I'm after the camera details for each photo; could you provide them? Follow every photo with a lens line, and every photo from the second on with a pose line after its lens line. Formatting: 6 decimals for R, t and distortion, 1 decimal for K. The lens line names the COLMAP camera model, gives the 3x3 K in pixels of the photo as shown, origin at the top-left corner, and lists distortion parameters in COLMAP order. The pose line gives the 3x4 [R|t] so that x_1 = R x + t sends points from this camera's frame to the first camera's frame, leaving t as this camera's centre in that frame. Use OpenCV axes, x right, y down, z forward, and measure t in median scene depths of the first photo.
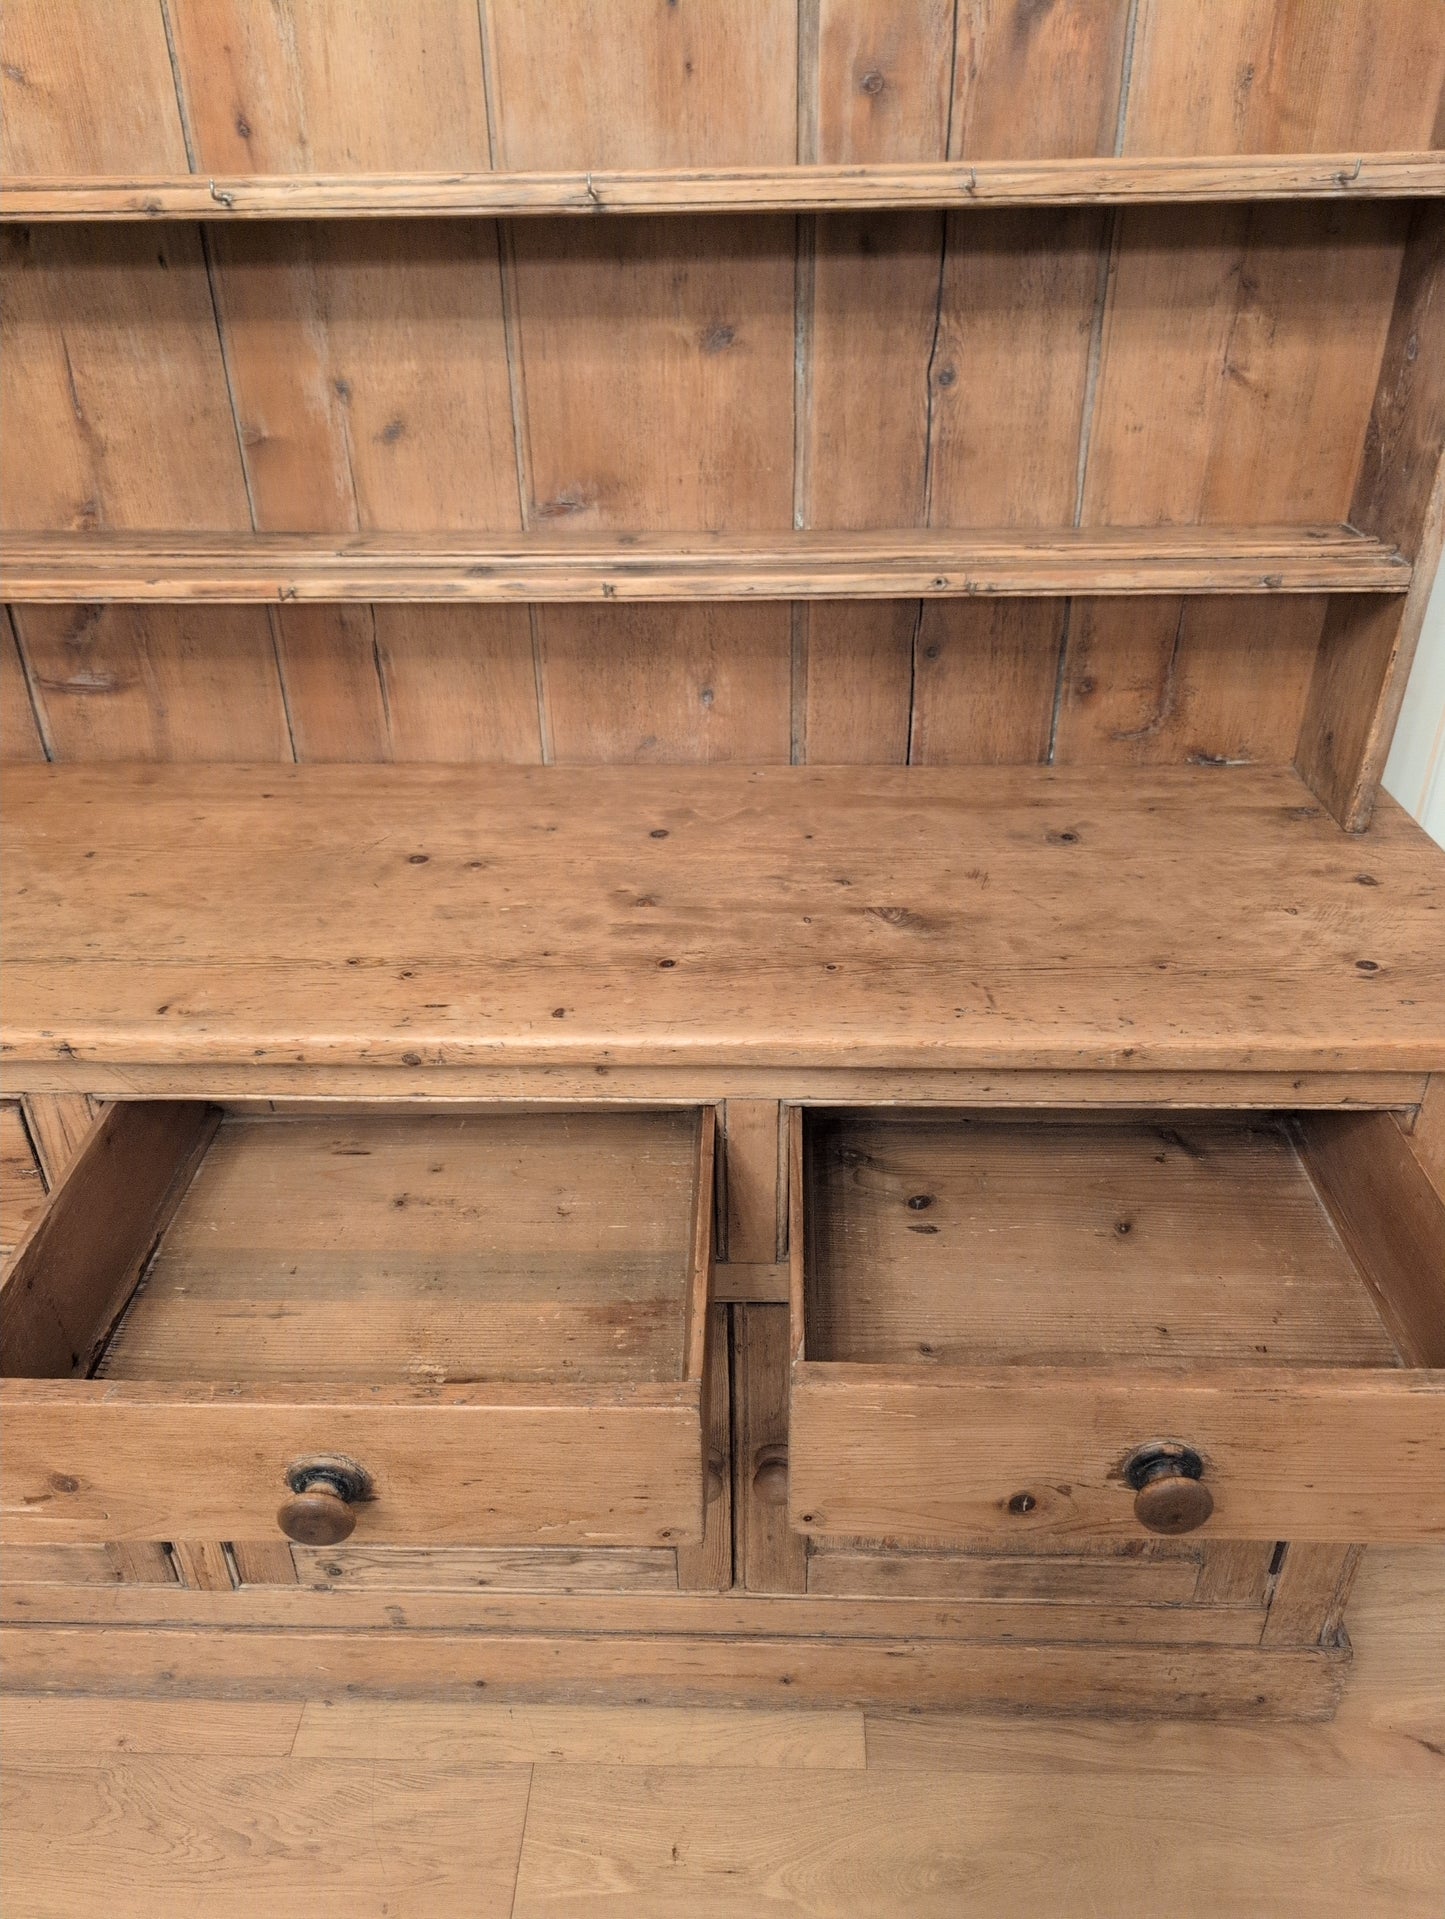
lens RADIAL K [[1395.1, 0, 742.3], [0, 1395.1, 969.2], [0, 0, 1]] dist [0.018708, -0.021911]
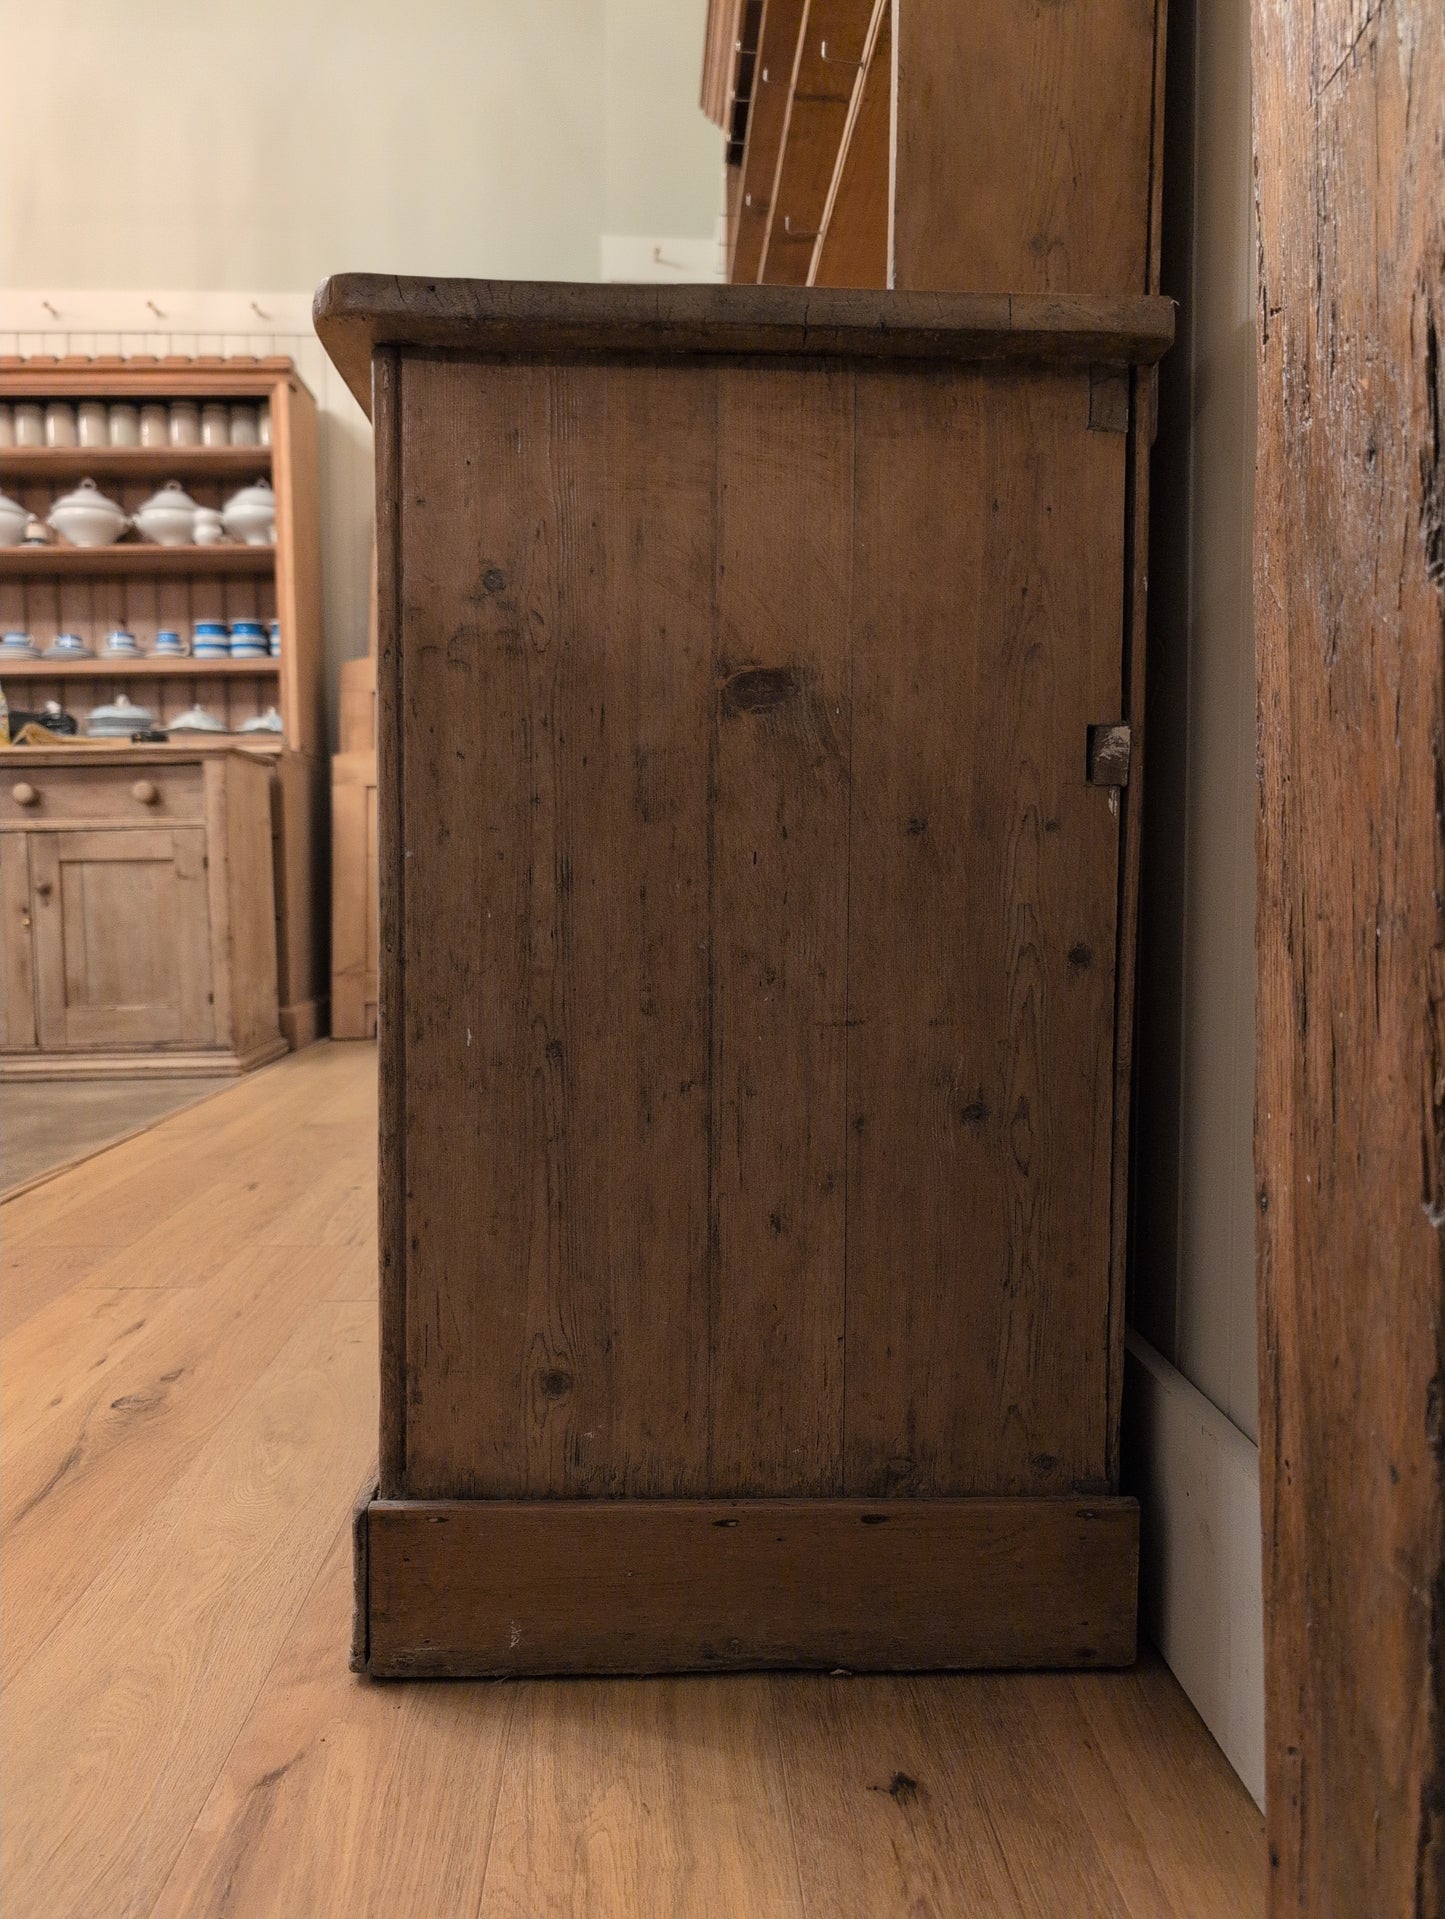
lens RADIAL K [[1395.1, 0, 704.0], [0, 1395.1, 953.9], [0, 0, 1]] dist [0.018708, -0.021911]
pose [[0.058203, 0.058277, -0.996602, 1.167359], [-0.517972, 0.855169, 0.019757, 0.201996], [0.853415, 0.515063, 0.079960, 1.056505]]
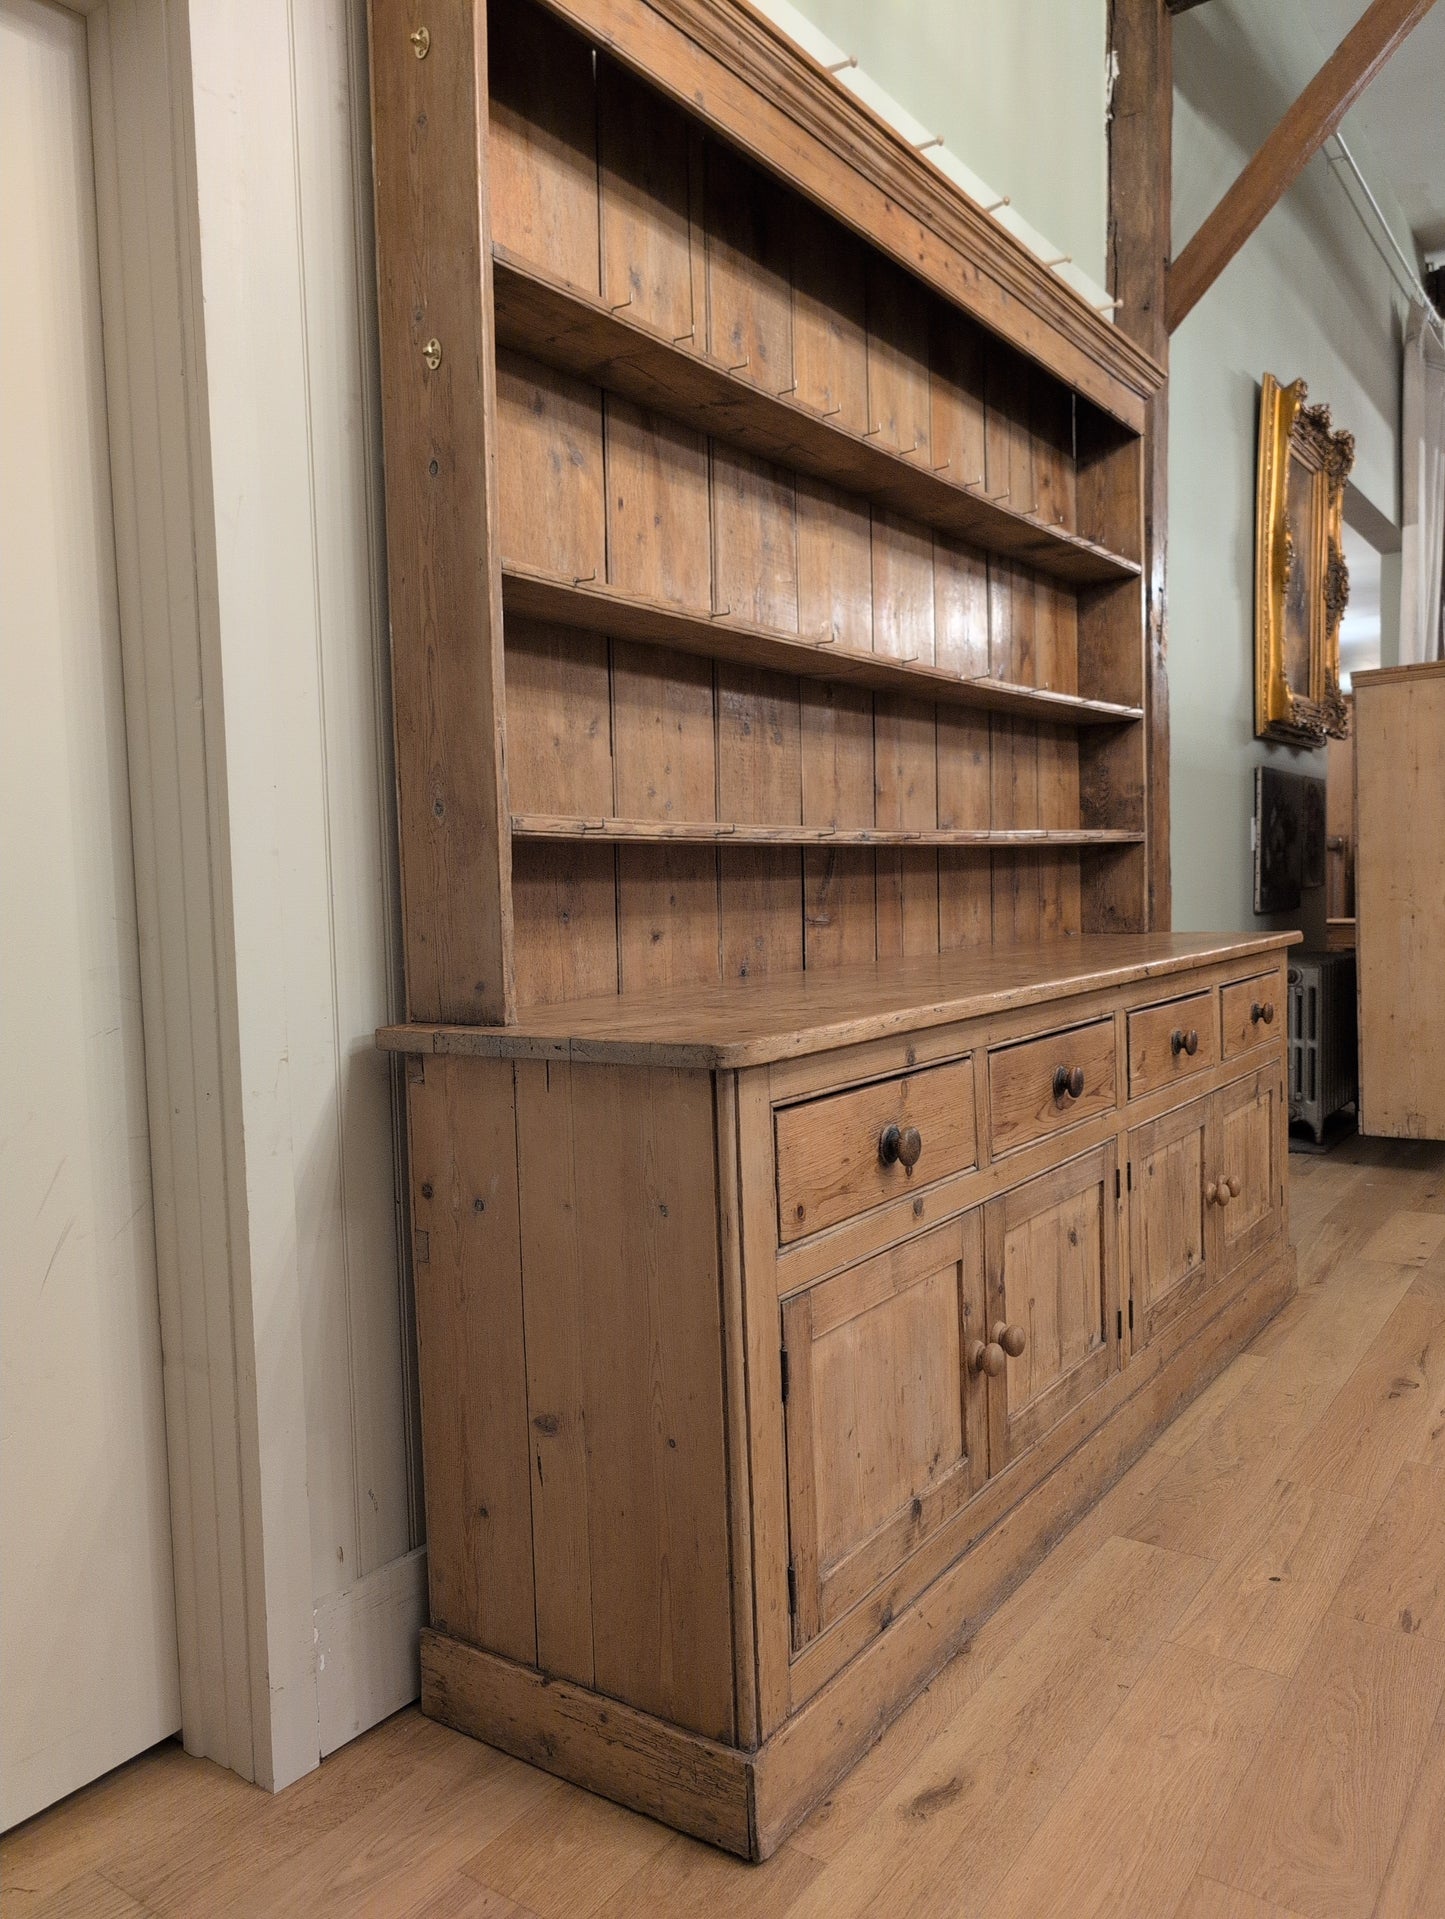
lens RADIAL K [[1395.1, 0, 721.8], [0, 1395.1, 965.4], [0, 0, 1]] dist [0.018708, -0.021911]
pose [[0.558909, -0.060309, 0.827033, -2.254228], [0.448183, 0.861098, -0.240089, 0.234792], [-0.697677, 0.504850, 0.508305, 0.260319]]
